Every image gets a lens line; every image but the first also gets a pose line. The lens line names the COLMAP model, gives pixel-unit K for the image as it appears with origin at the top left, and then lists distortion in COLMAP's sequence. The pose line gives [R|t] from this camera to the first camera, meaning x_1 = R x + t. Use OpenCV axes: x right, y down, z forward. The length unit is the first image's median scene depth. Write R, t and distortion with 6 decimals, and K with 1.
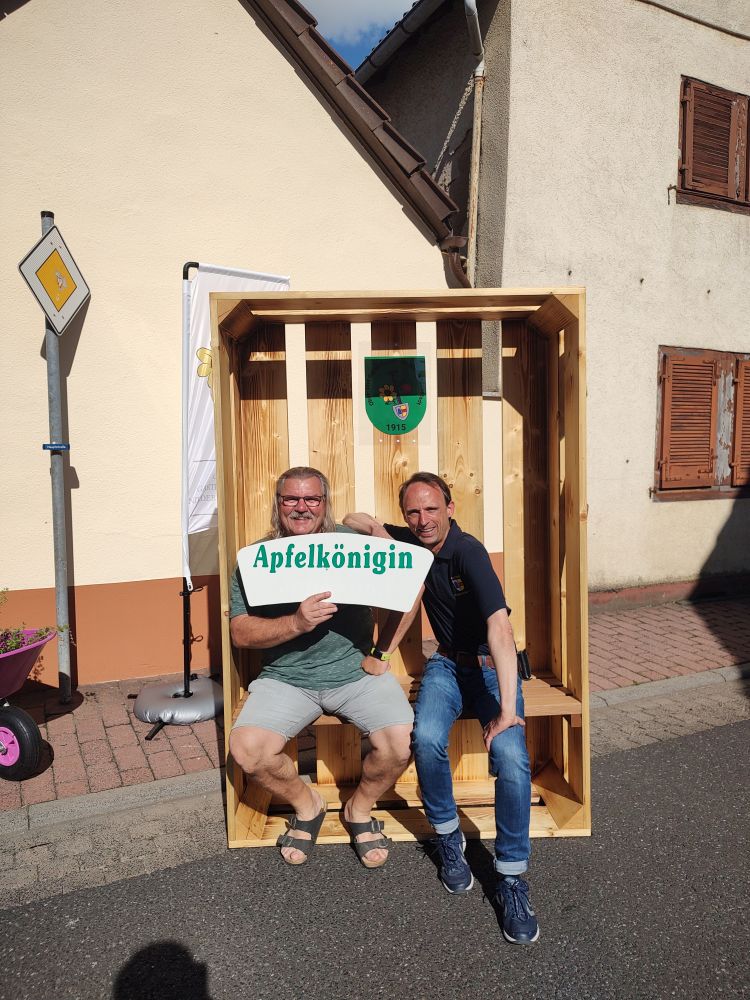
lens RADIAL K [[705.8, 0, 381.2], [0, 705.8, 494.0], [0, 0, 1]] dist [0.004492, -0.002949]
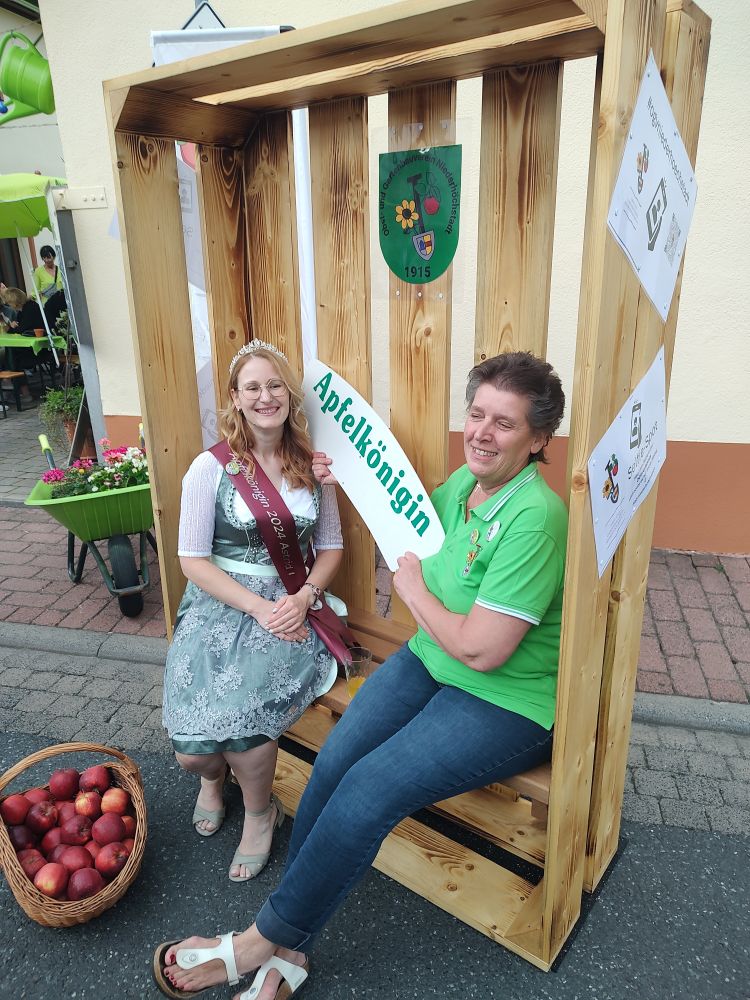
lens RADIAL K [[710.3, 0, 375.0], [0, 710.3, 500.0], [0, 0, 1]] dist [0.003073, -0.004407]
pose [[0.798094, 0.199150, -0.568670, 0.392163], [-0.030723, 0.956021, 0.291685, -0.083446], [0.601749, -0.215321, 0.769113, 0.441544]]
